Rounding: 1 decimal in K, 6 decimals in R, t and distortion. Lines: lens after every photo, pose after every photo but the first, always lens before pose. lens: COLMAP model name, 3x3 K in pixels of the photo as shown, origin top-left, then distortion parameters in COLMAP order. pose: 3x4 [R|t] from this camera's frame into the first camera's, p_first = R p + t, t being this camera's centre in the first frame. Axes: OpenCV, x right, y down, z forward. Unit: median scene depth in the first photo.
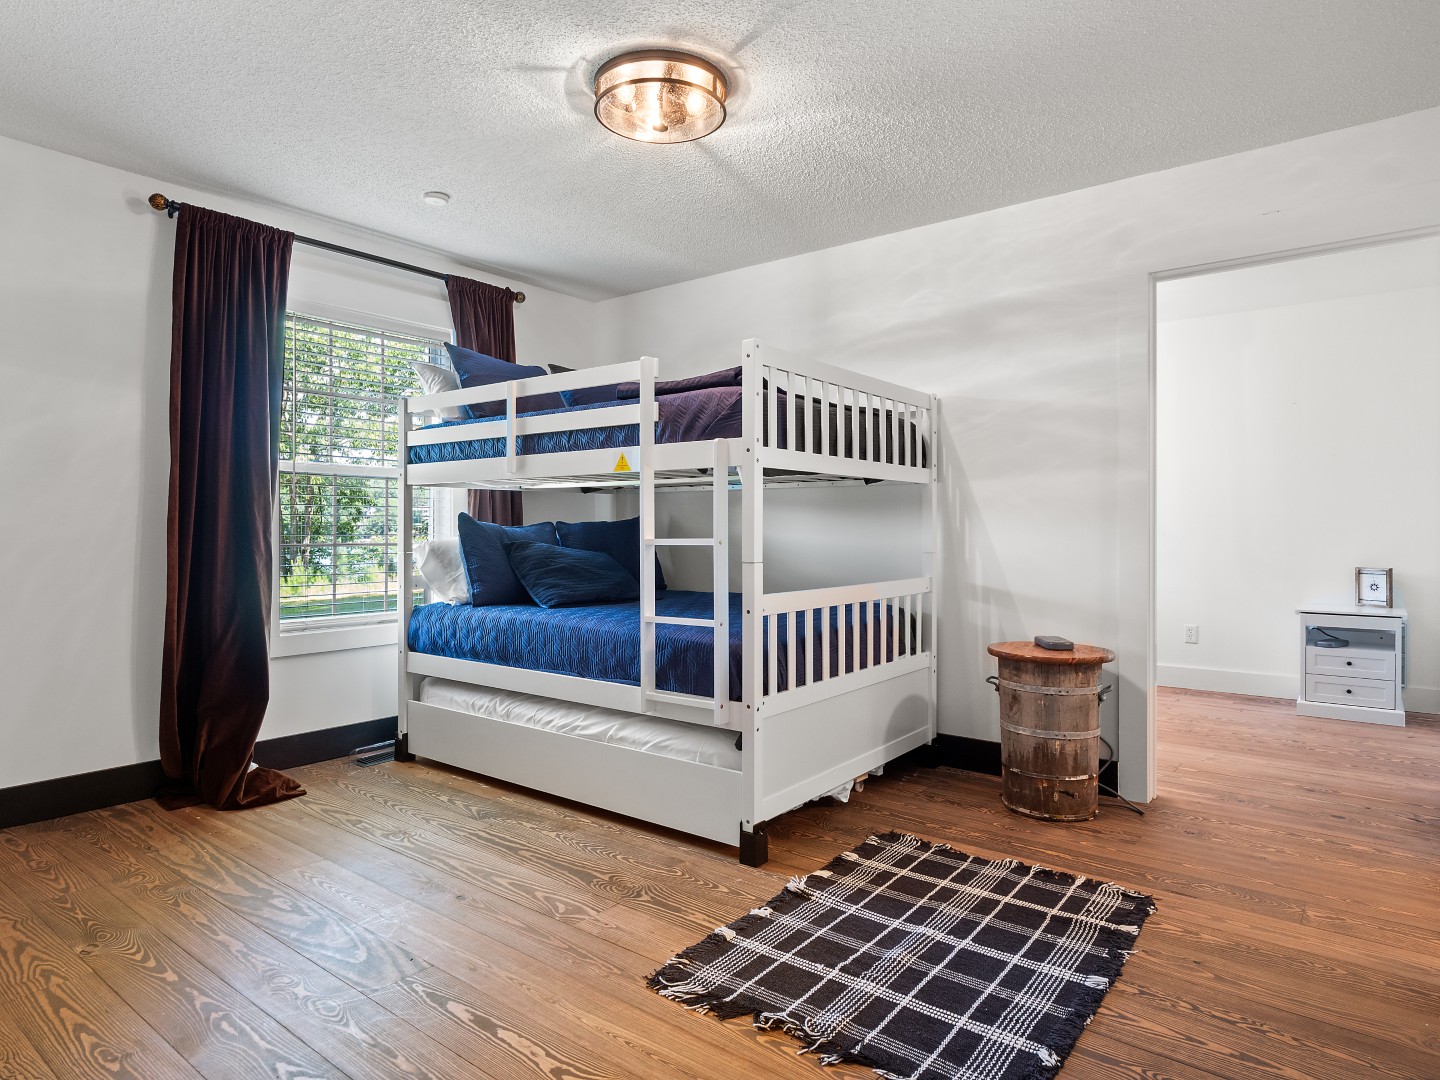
lens RADIAL K [[853.2, 0, 712.3], [0, 853.2, 534.3], [0, 0, 1]] dist [-0.001656, -0.000386]
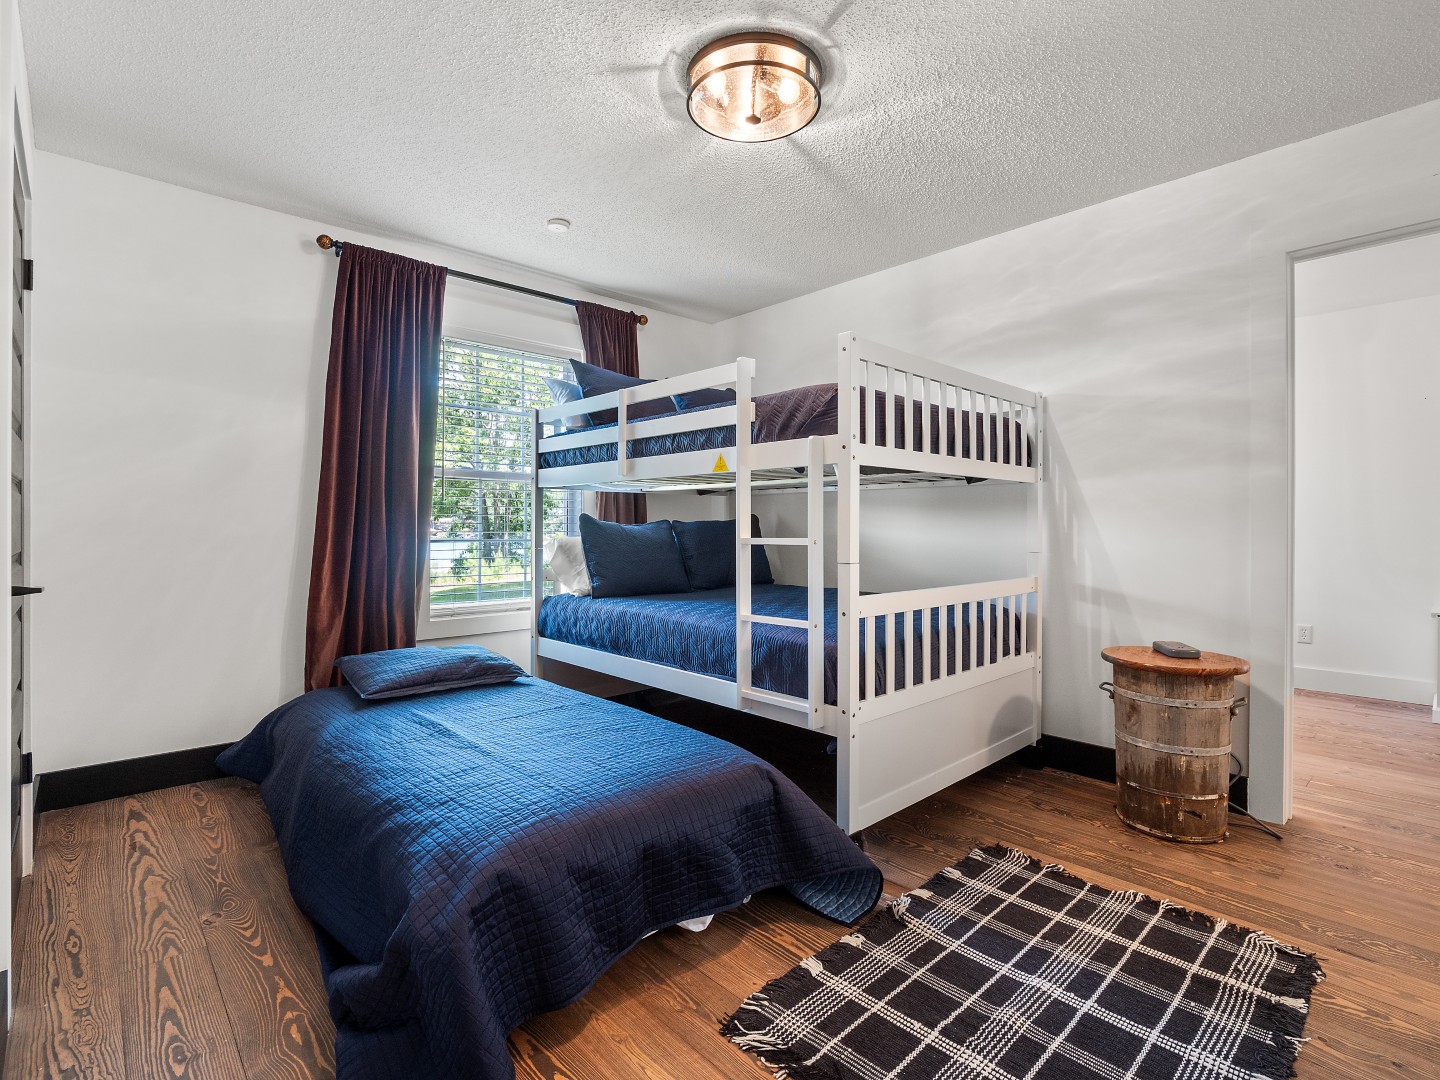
lens RADIAL K [[701.0, 0, 713.4], [0, 701.0, 530.6], [0, 0, 1]] dist [-0.009772, -0.001968]
pose [[0.986586, 0.002982, -0.163213, 0.023462], [-0.003143, 0.999995, -0.000728, -0.002502], [0.163210, 0.001232, 0.986591, 0.173640]]
